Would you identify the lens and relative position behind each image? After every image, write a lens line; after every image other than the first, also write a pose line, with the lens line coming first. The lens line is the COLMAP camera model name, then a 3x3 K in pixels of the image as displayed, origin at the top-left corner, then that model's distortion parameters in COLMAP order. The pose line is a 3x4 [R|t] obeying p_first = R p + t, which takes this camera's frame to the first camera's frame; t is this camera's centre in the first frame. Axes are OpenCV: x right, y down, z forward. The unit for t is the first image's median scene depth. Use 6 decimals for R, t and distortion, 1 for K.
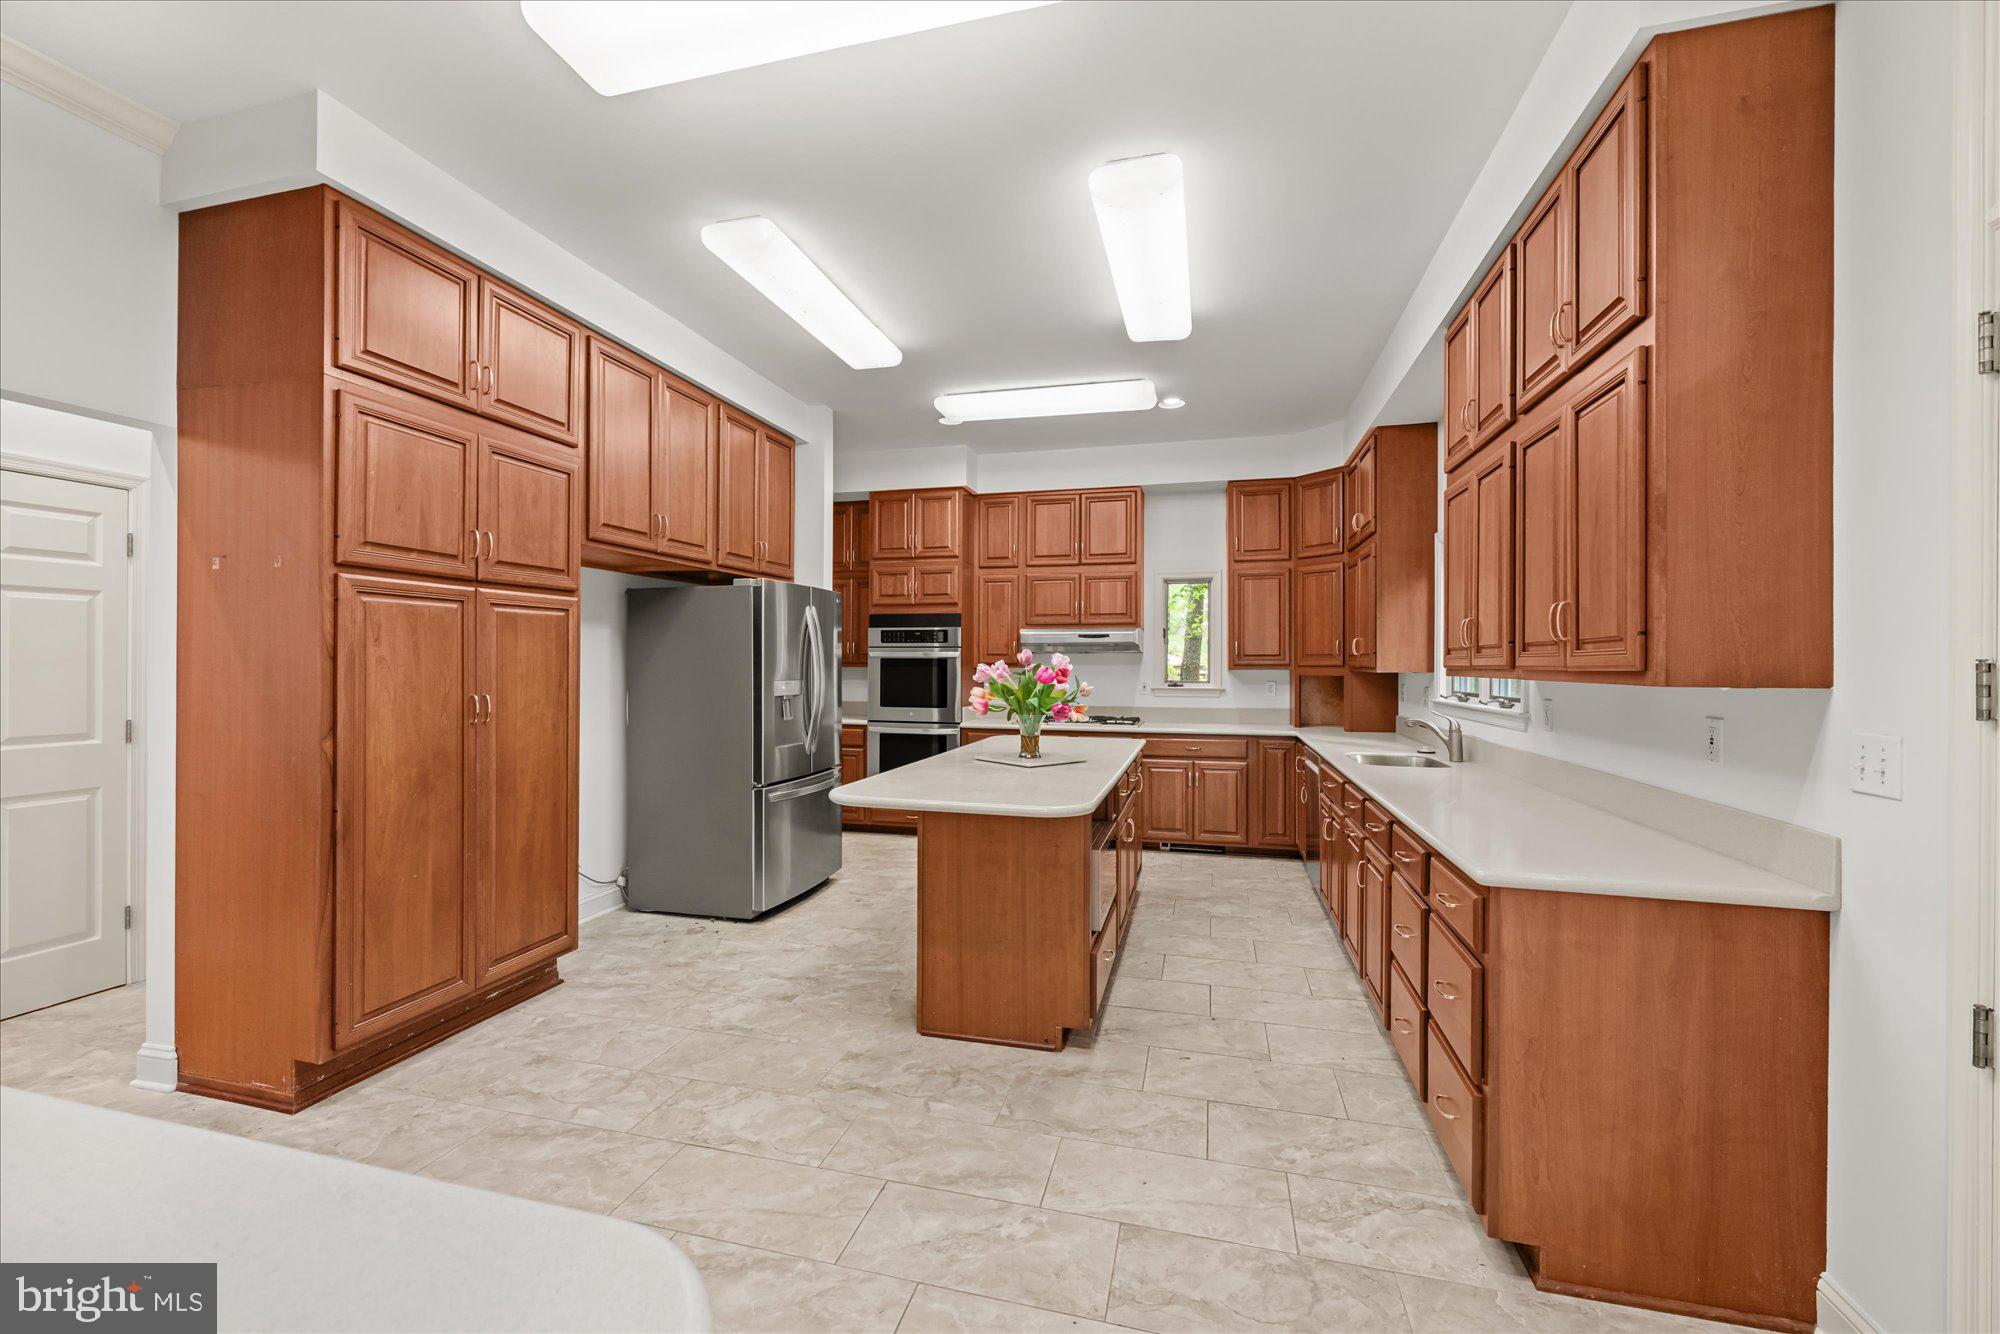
lens RADIAL K [[786.6, 0, 1004.0], [0, 786.6, 667.6], [0, 0, 1]] dist [-0.000144, -0.000002]
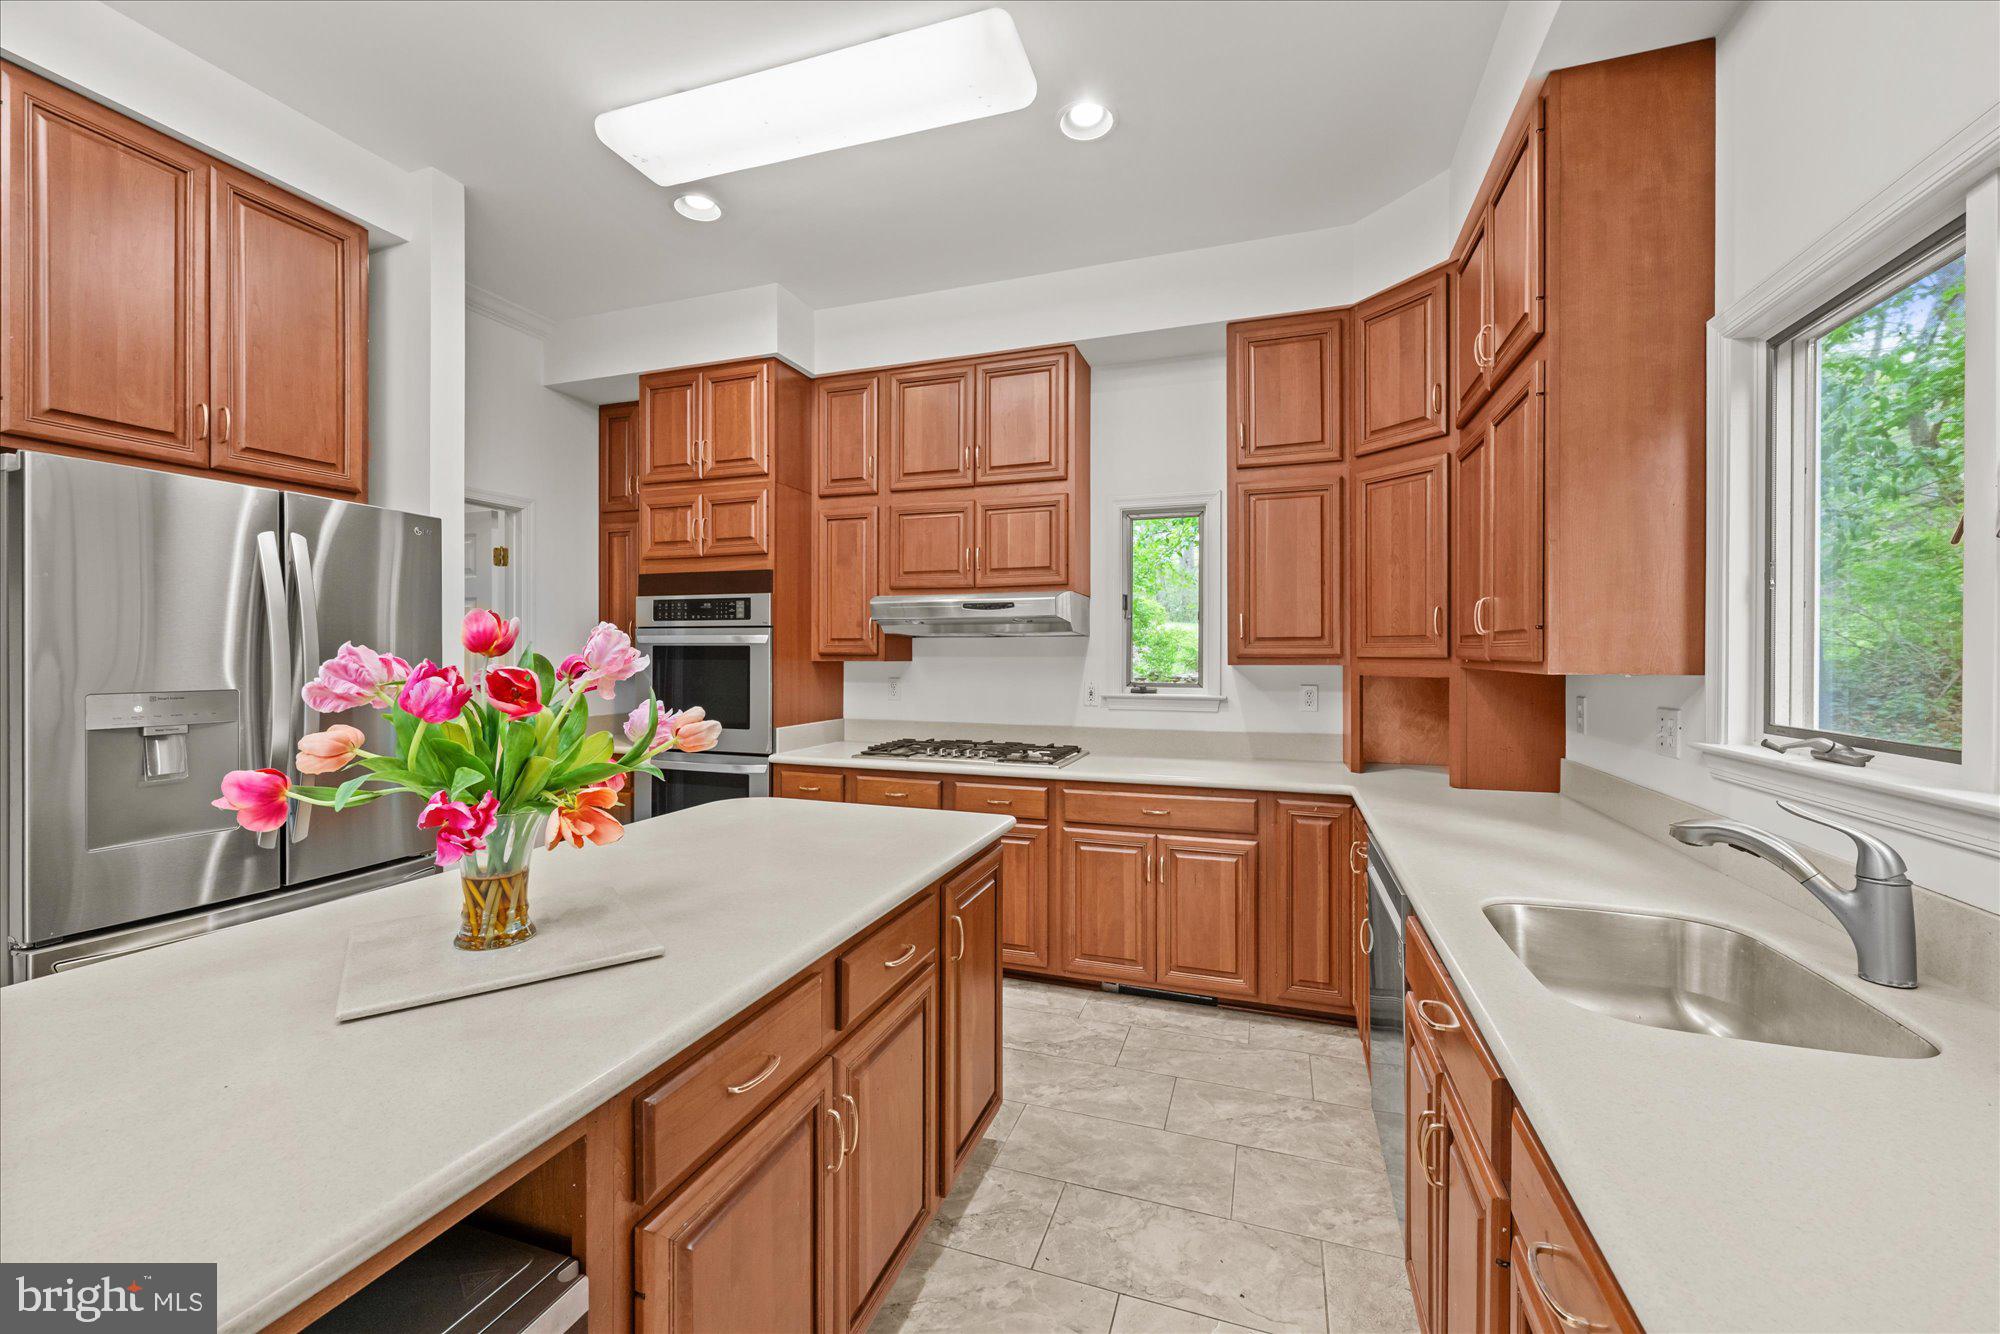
lens RADIAL K [[786.6, 0, 1002.3], [0, 786.6, 660.5], [0, 0, 1]] dist [-0.000144, -0.000002]
pose [[0.996876, -0.000747, -0.078977, 0.170794], [0.000886, 0.999998, 0.001729, -0.001419], [0.078975, -0.001793, 0.996875, 0.436090]]
